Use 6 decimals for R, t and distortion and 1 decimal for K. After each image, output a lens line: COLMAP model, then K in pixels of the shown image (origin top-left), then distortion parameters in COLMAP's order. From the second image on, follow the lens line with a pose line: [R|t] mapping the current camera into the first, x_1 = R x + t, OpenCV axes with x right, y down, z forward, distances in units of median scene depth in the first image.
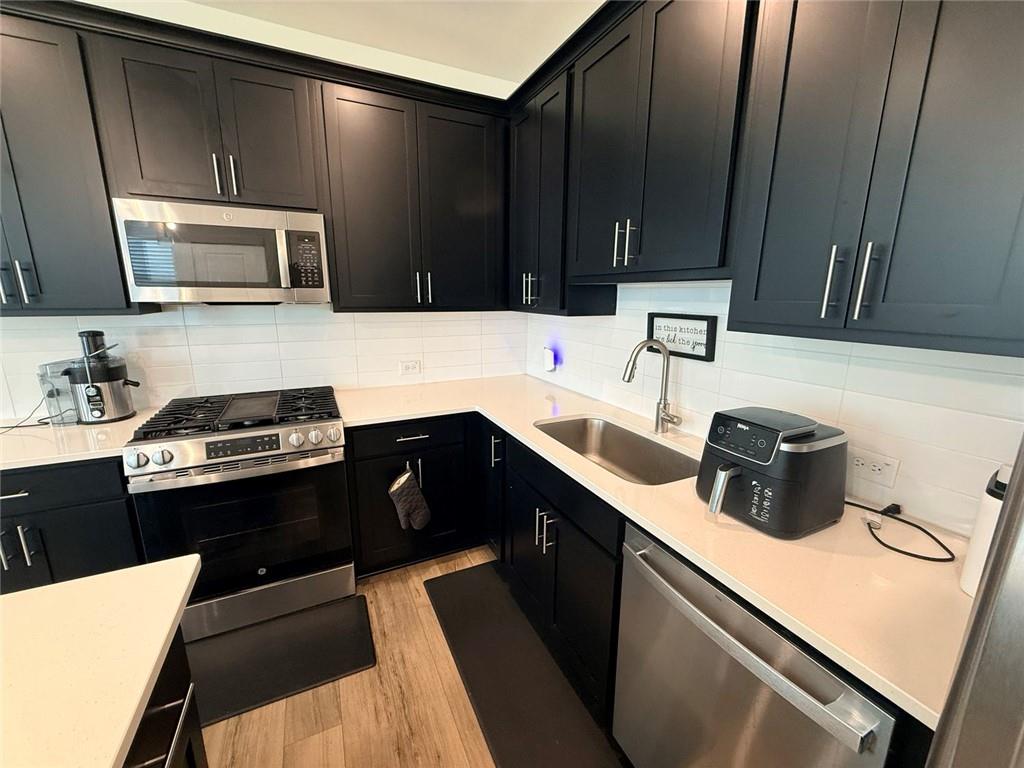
lens RADIAL K [[409.1, 0, 507.0], [0, 409.1, 383.1], [0, 0, 1]] dist [-0.000778, 0.000871]
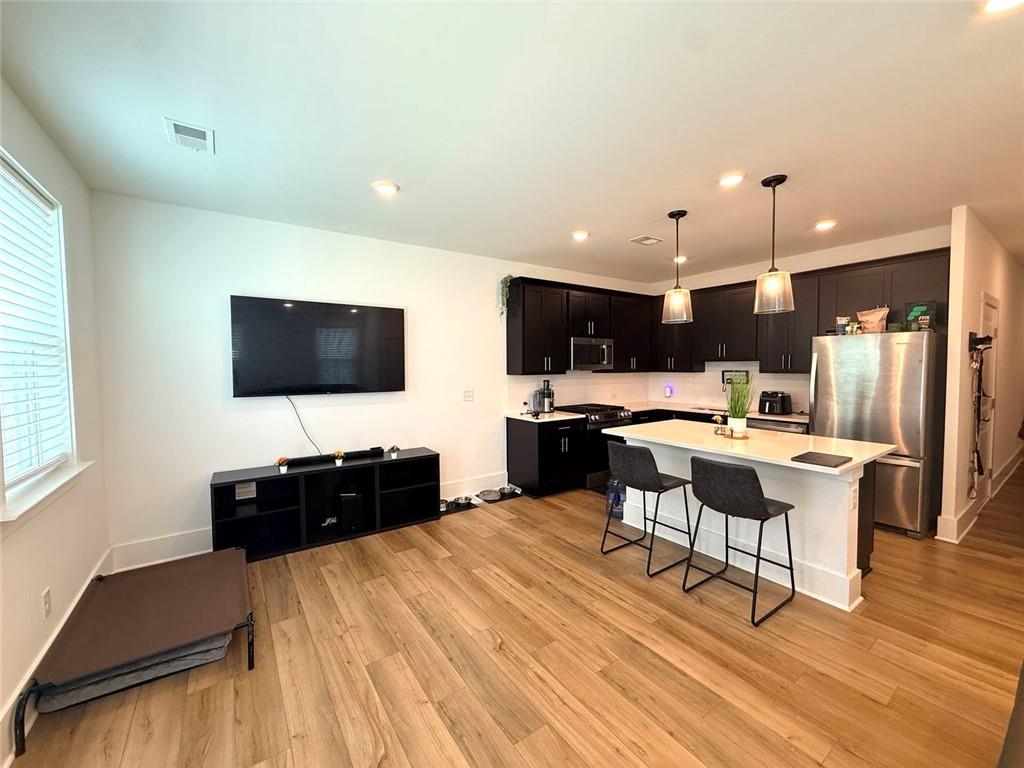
lens RADIAL K [[409.1, 0, 507.0], [0, 409.1, 383.1], [0, 0, 1]] dist [-0.000778, 0.000871]
pose [[0.987128, -0.017677, 0.158954, -1.693759], [0.043165, 0.986438, -0.158356, 0.325848], [-0.153999, 0.163179, 0.974503, -1.682758]]
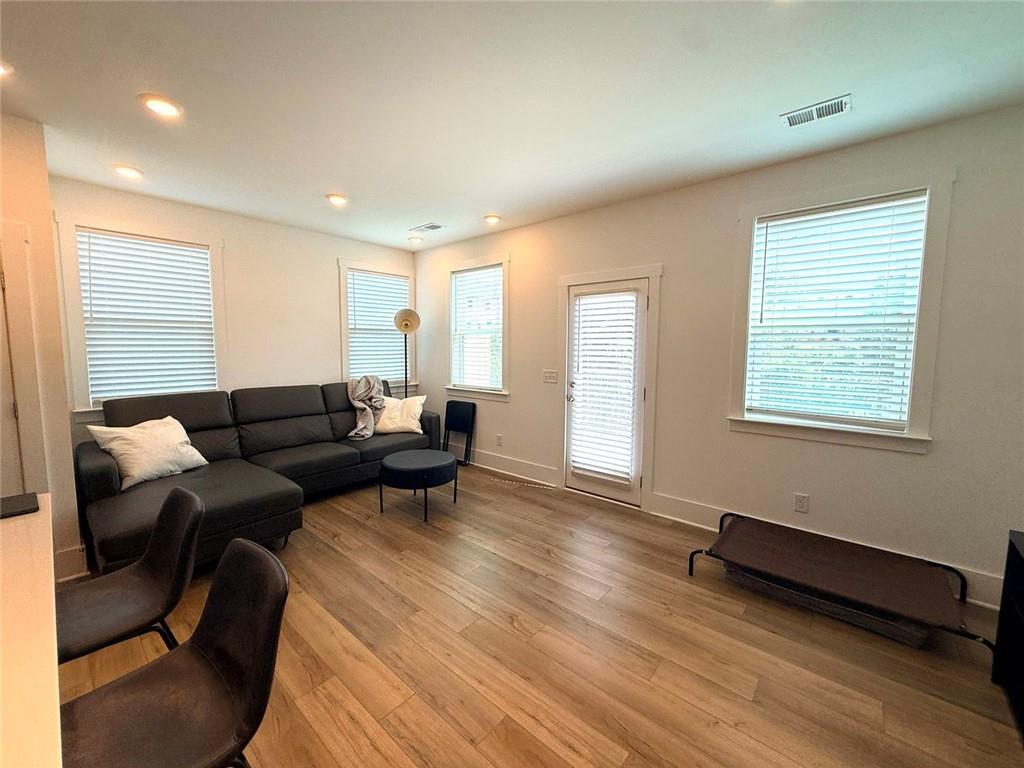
lens RADIAL K [[409.1, 0, 507.0], [0, 409.1, 383.1], [0, 0, 1]] dist [-0.000778, 0.000871]
pose [[-0.917526, 0.027676, -0.396710, -1.063818], [-0.091854, 0.955851, 0.279126, -0.109880], [0.386921, 0.292545, -0.874477, 0.452283]]
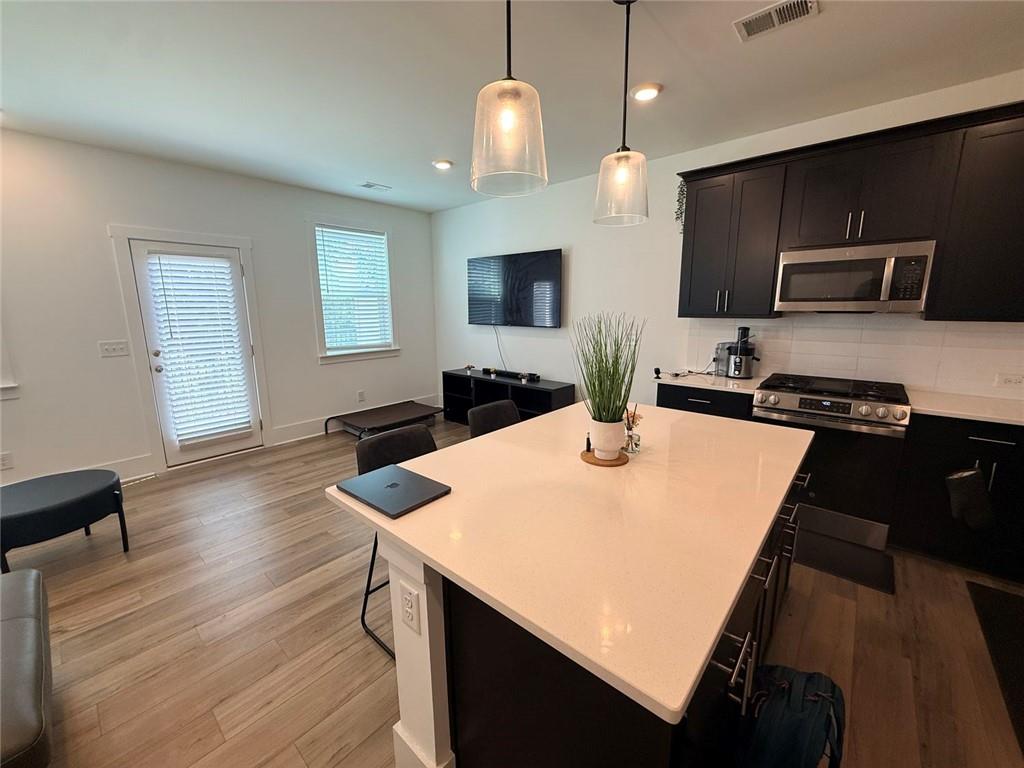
lens RADIAL K [[409.1, 0, 507.0], [0, 409.1, 383.1], [0, 0, 1]] dist [-0.000778, 0.000871]
pose [[0.394805, 0.161492, -0.904461, 0.226934], [-0.182218, 0.978639, 0.095197, 0.128529], [0.900514, 0.127225, 0.415798, -0.633961]]
